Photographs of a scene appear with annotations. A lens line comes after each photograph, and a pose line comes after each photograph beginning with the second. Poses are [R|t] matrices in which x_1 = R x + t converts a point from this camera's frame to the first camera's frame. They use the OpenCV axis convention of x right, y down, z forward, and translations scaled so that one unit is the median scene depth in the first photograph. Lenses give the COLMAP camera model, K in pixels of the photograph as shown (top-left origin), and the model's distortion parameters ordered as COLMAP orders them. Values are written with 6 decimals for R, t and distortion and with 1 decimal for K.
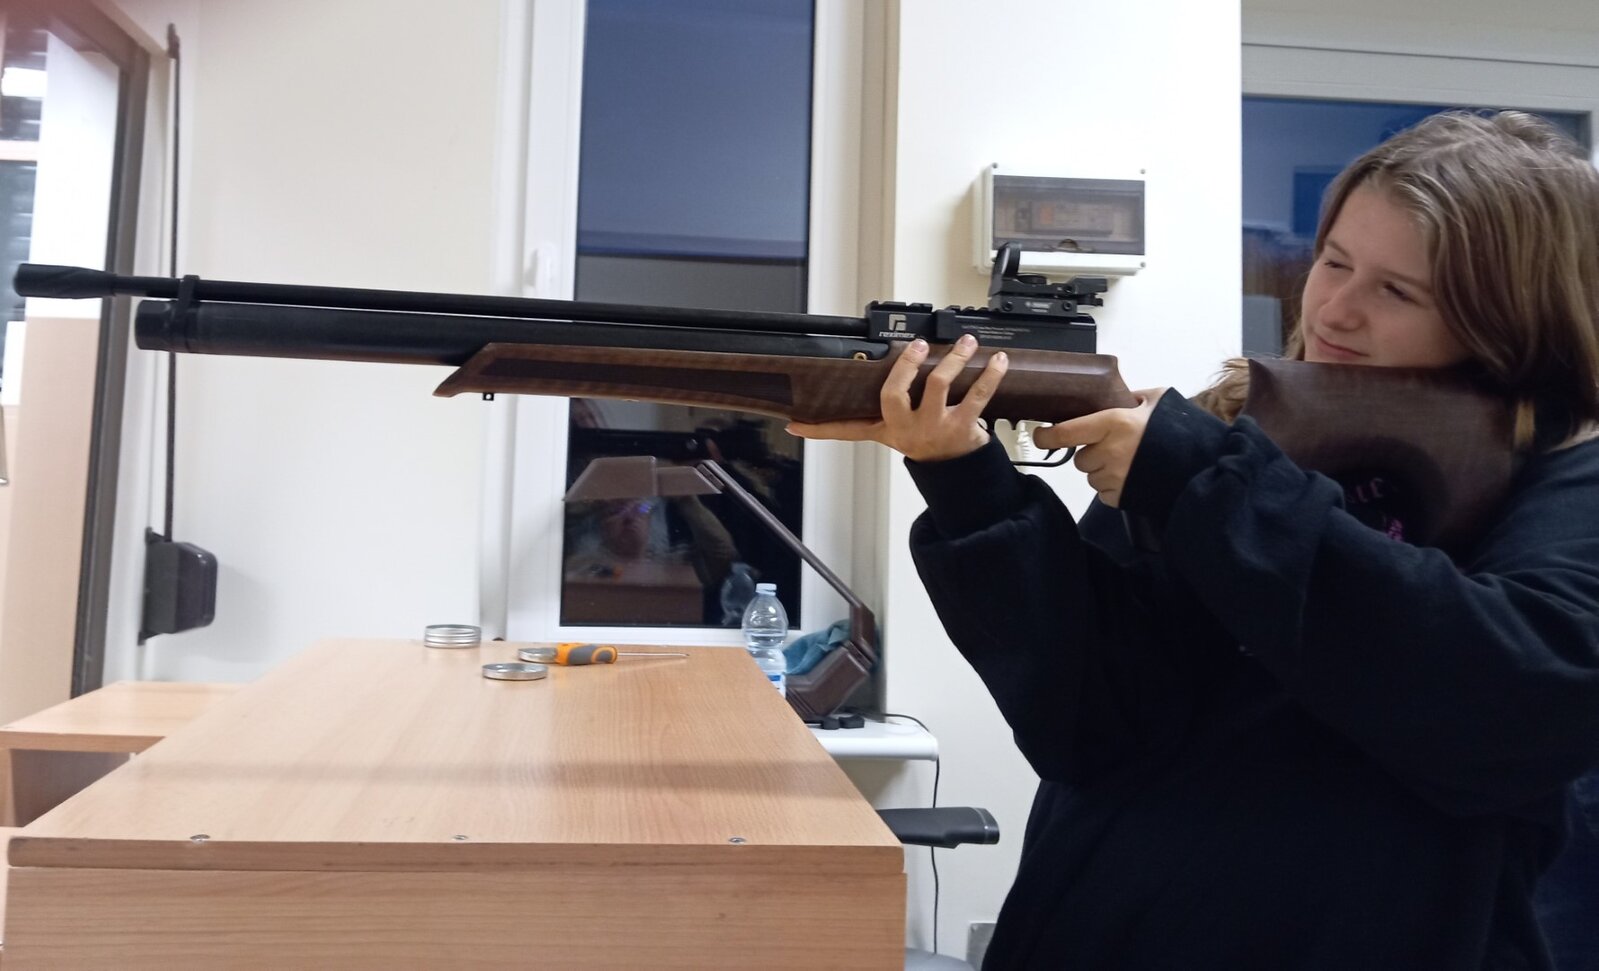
lens RADIAL K [[1384.1, 0, 783.5], [0, 1384.1, 352.1], [0, 0, 1]] dist [0.133526, -0.236021]
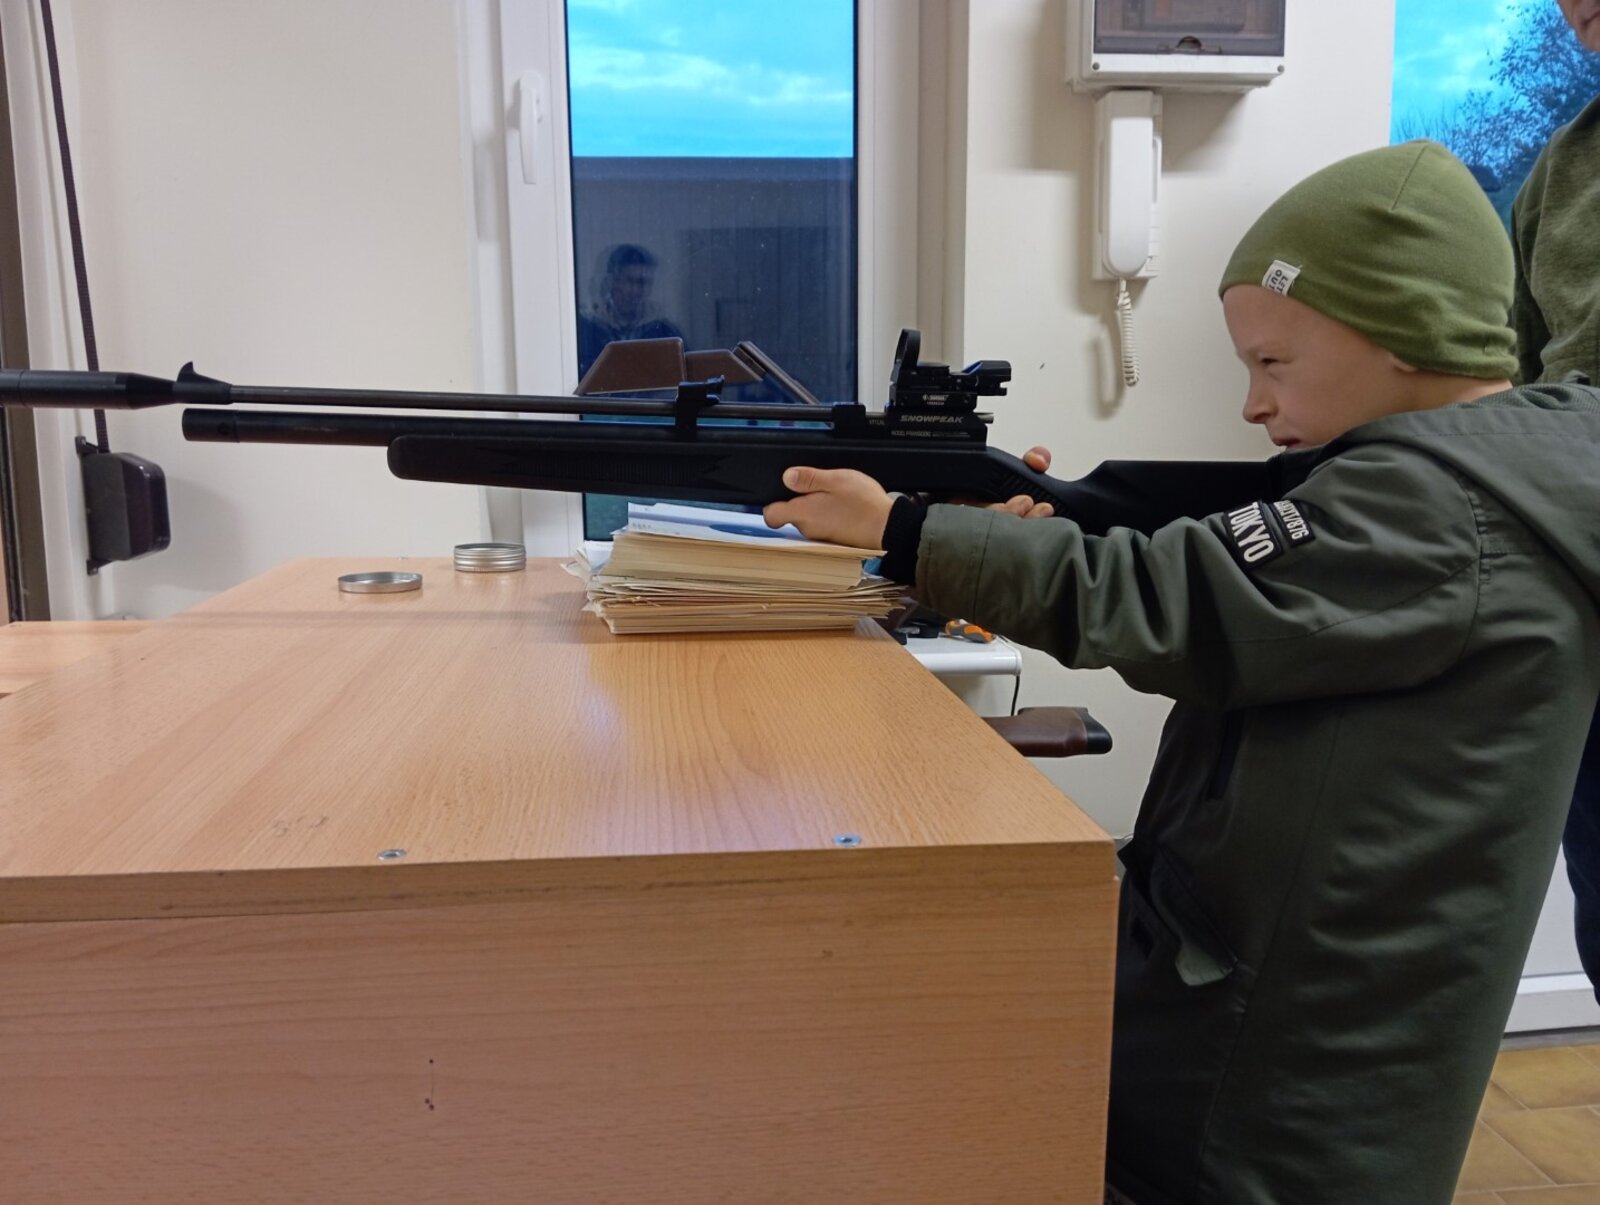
lens RADIAL K [[1328.4, 0, 818.2], [0, 1328.4, 622.4], [0, 0, 1]] dist [0.099035, -0.183574]
pose [[0.999439, -0.033481, 0.001010, -0.019474], [0.032180, 0.968119, 0.248416, 0.049496], [-0.009295, -0.248244, 0.968653, 0.206770]]
